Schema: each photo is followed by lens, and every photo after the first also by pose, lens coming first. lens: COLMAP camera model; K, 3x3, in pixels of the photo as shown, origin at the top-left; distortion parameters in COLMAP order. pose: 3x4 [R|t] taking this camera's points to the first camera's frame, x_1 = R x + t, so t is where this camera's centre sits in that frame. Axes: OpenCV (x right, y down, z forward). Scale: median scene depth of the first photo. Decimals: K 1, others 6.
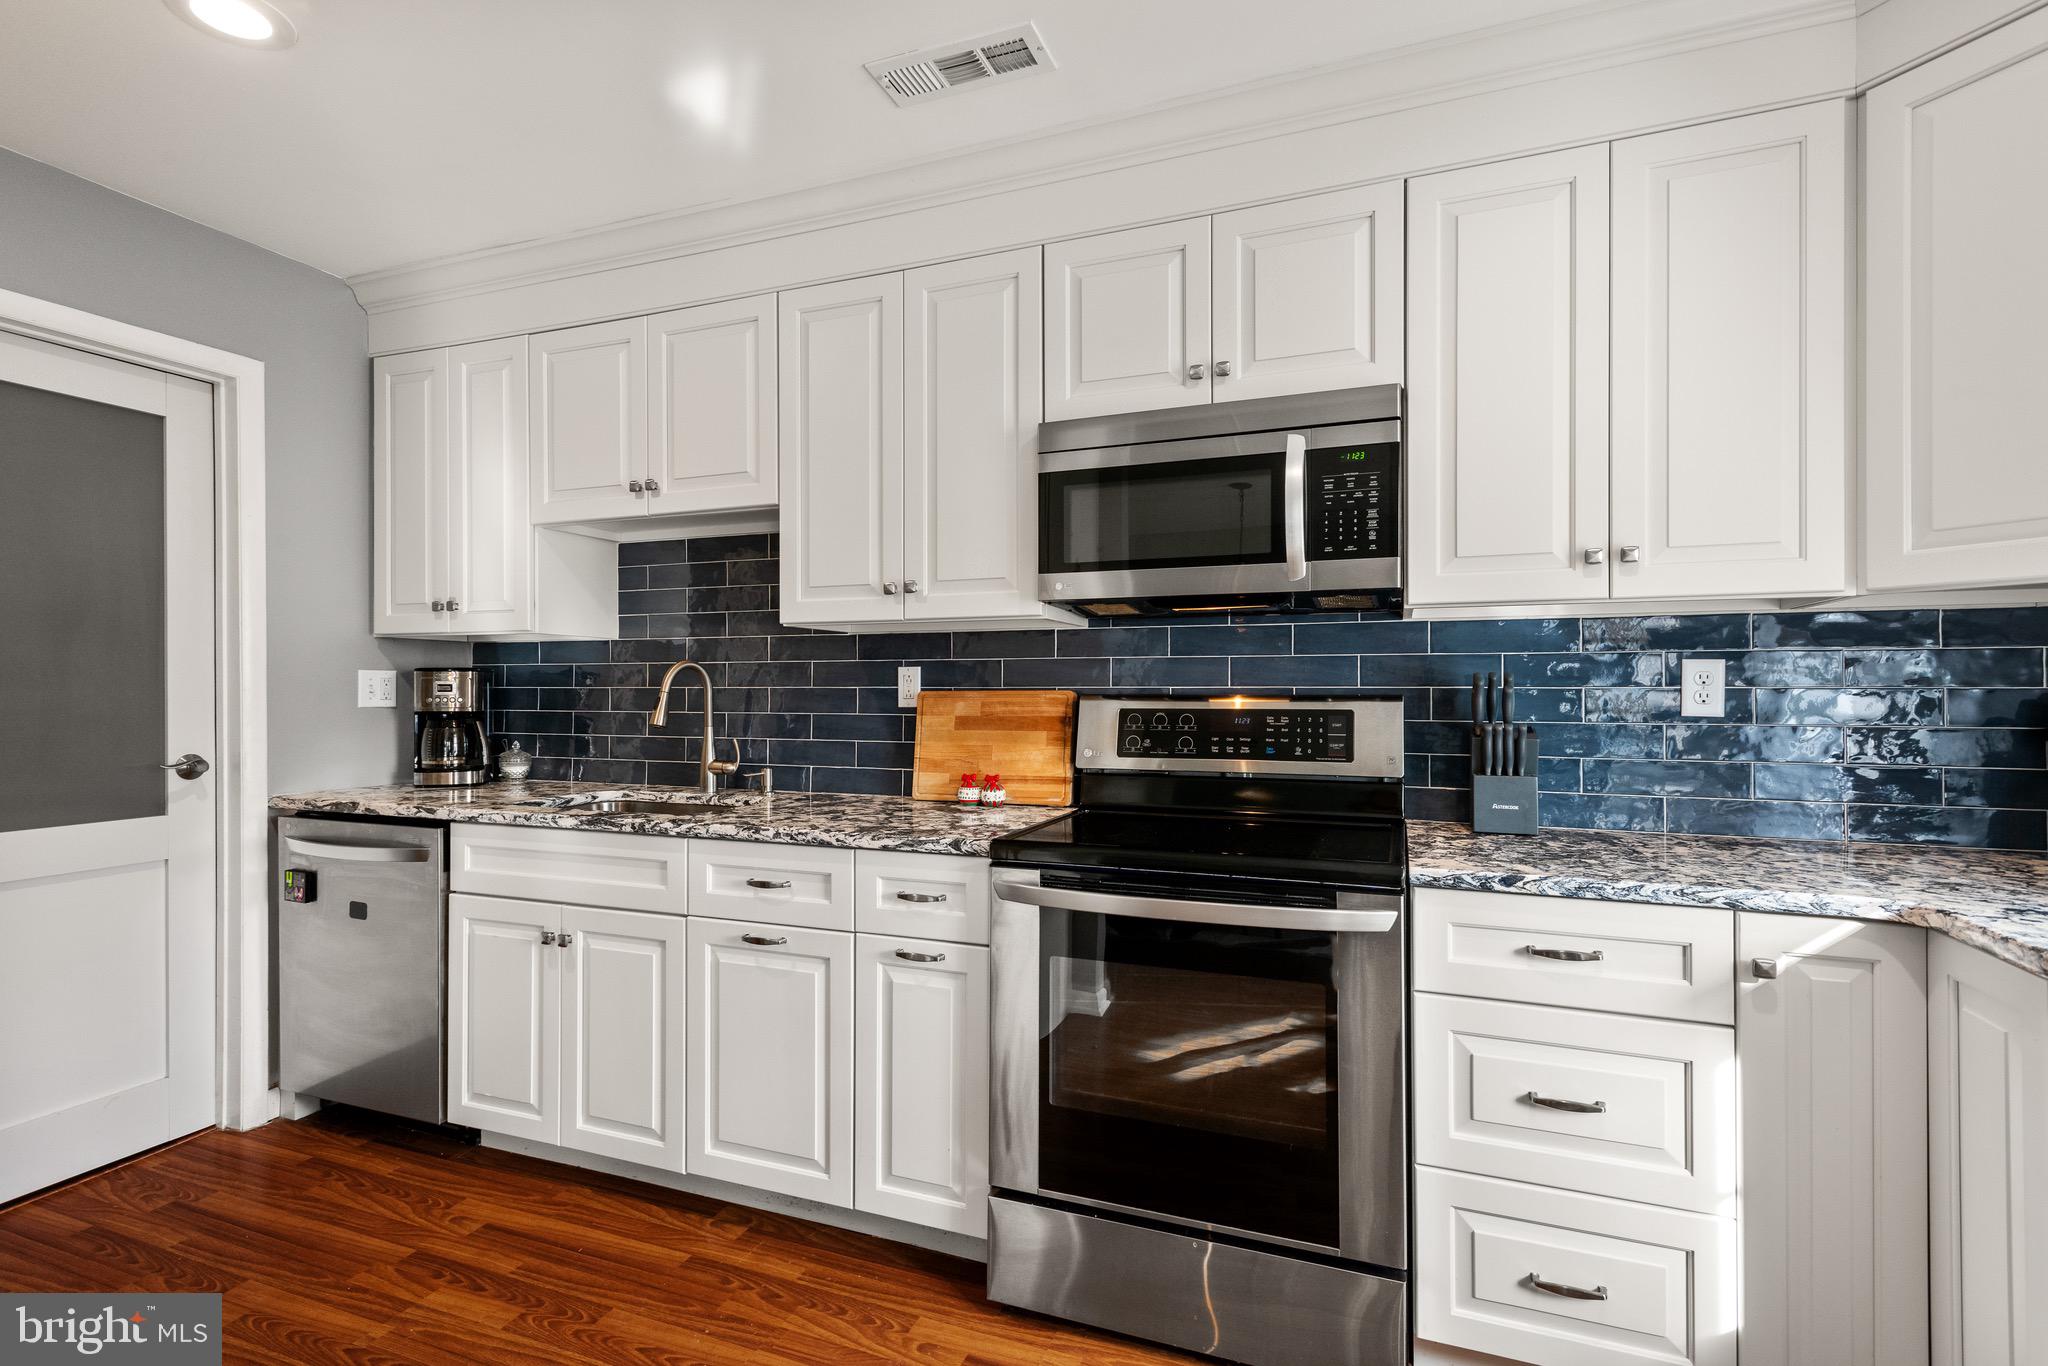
lens RADIAL K [[965.8, 0, 1022.5], [0, 965.8, 684.8], [0, 0, 1]] dist [0.014643, -0.000555]
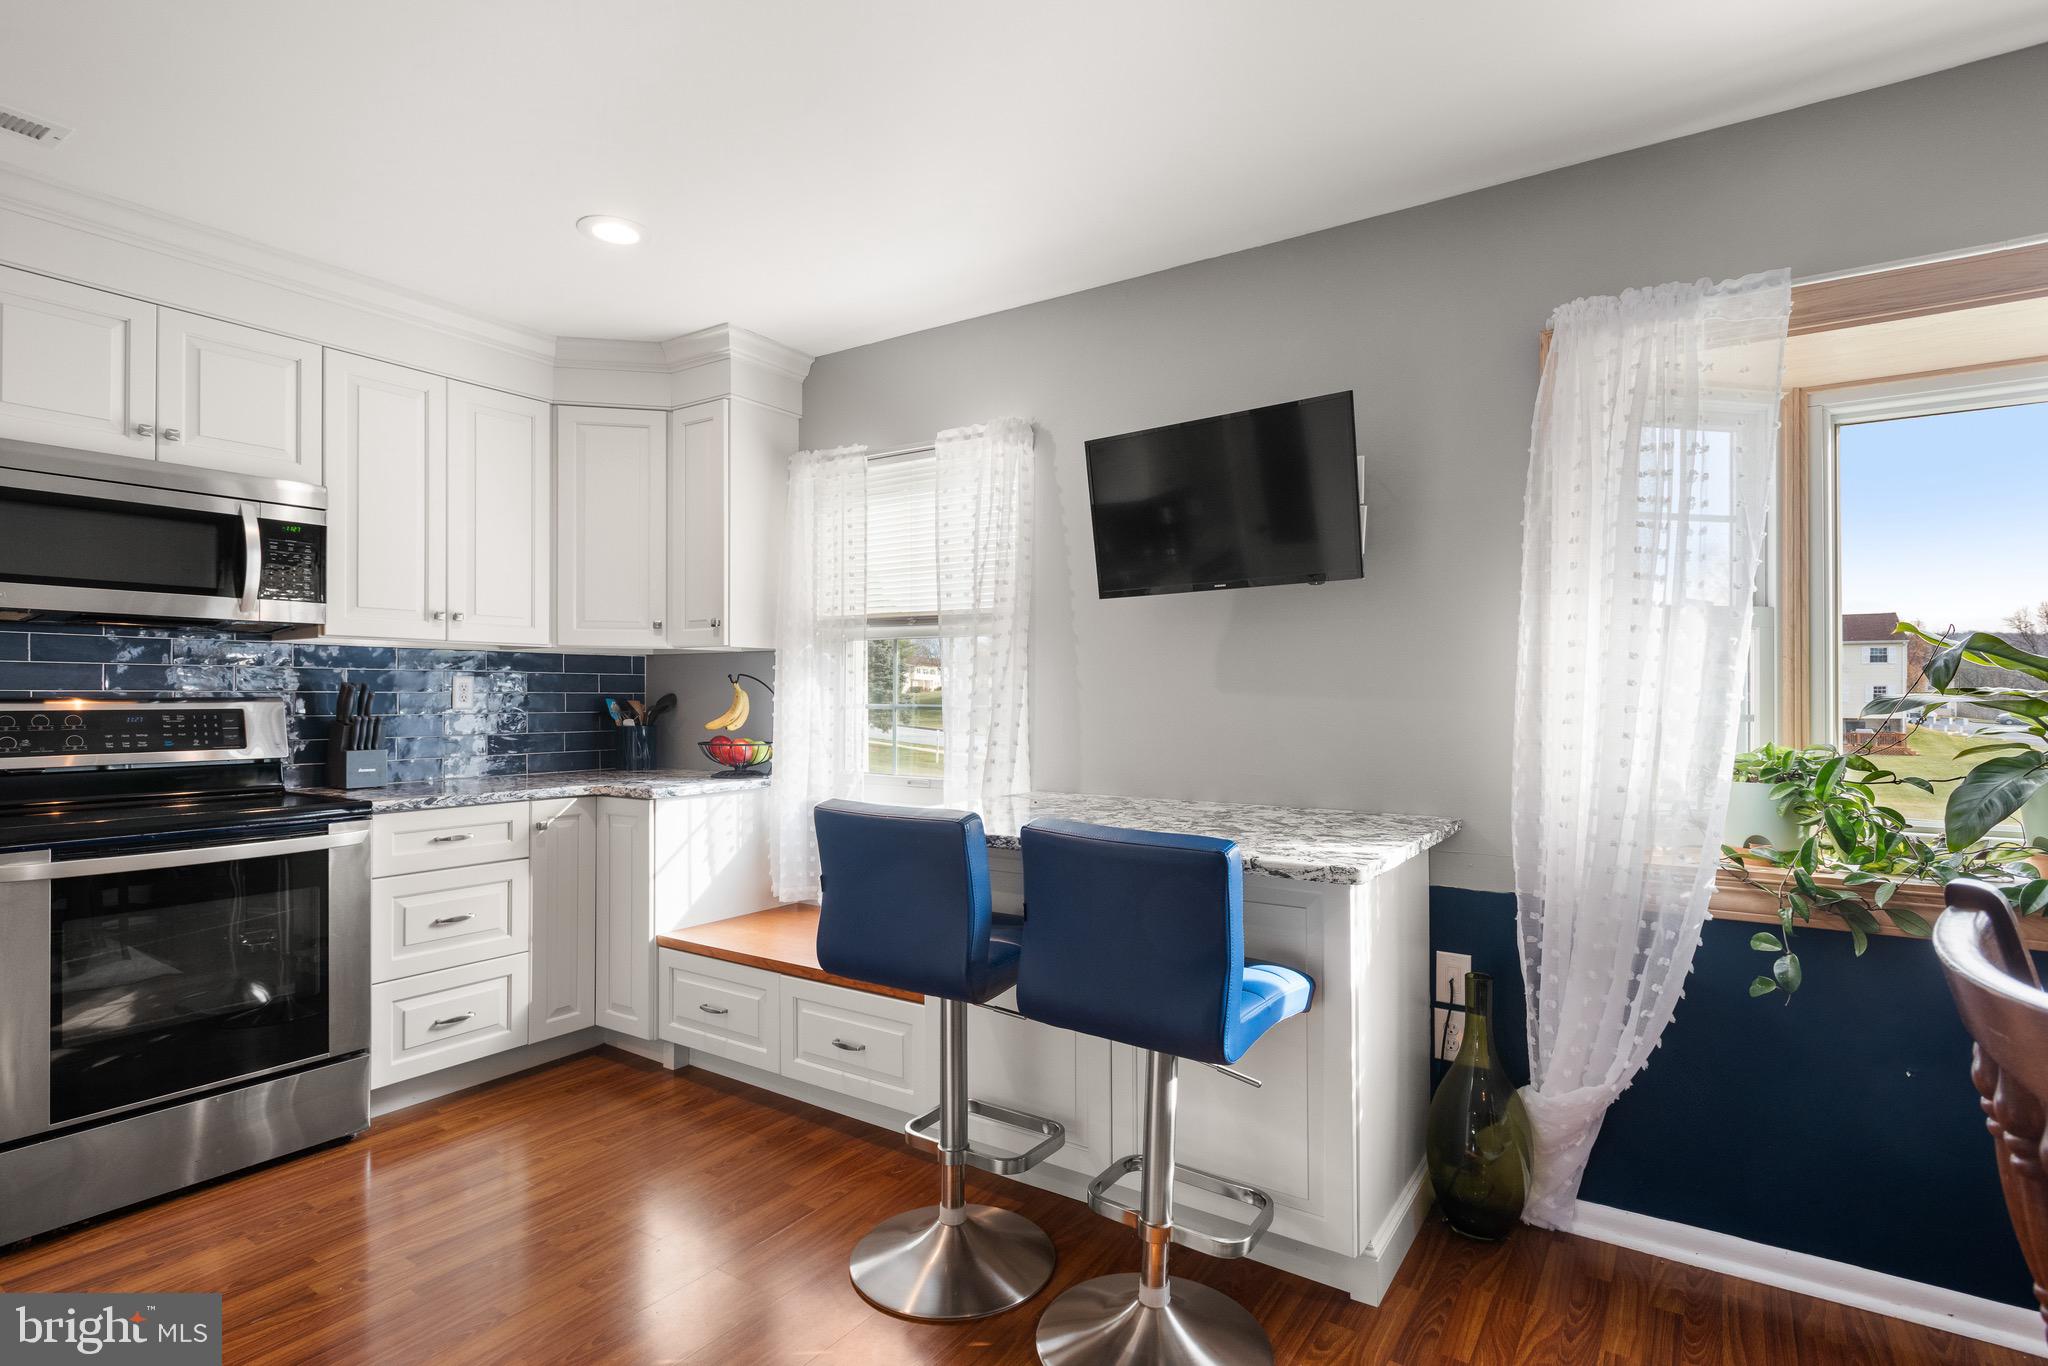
lens RADIAL K [[1013.4, 0, 1026.2], [0, 1013.4, 697.8], [0, 0, 1]] dist [0.003362, 0.000239]
pose [[0.215079, -0.001560, 0.976595, -0.781812], [-0.005688, 0.999980, 0.002850, 0.001278], [-0.976580, -0.006167, 0.215065, -0.332384]]
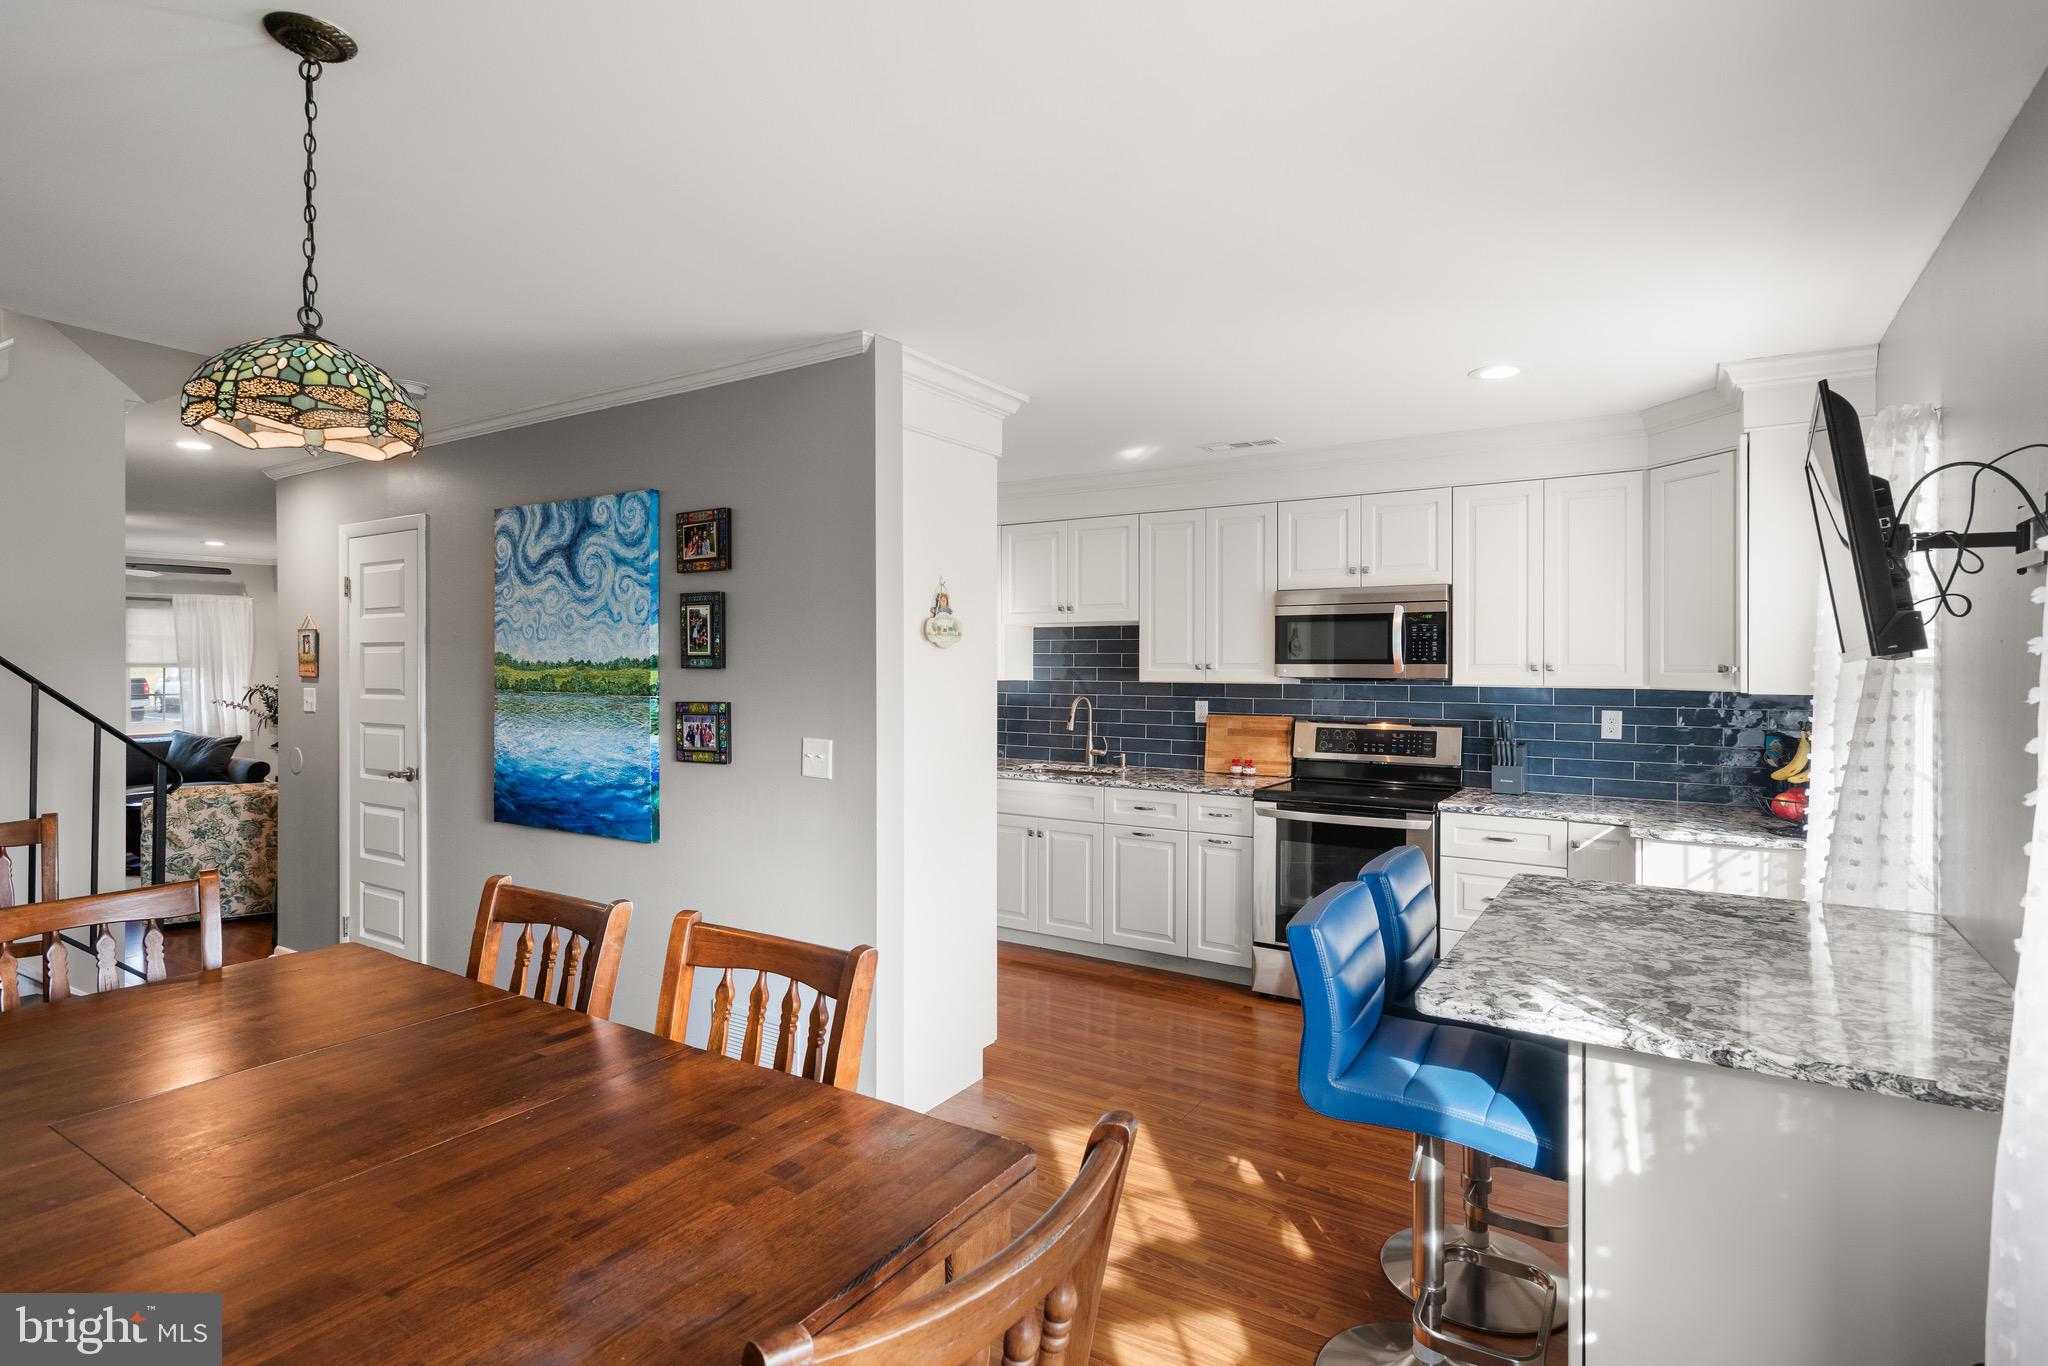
lens RADIAL K [[1023.5, 0, 1025.8], [0, 1023.5, 666.7], [0, 0, 1]] dist [0.000636, -0.000290]
pose [[0.979321, 0.003634, -0.202279, -0.062489], [-0.002324, 0.999975, 0.006715, -0.121505], [0.202298, -0.006106, 0.979305, -1.257529]]
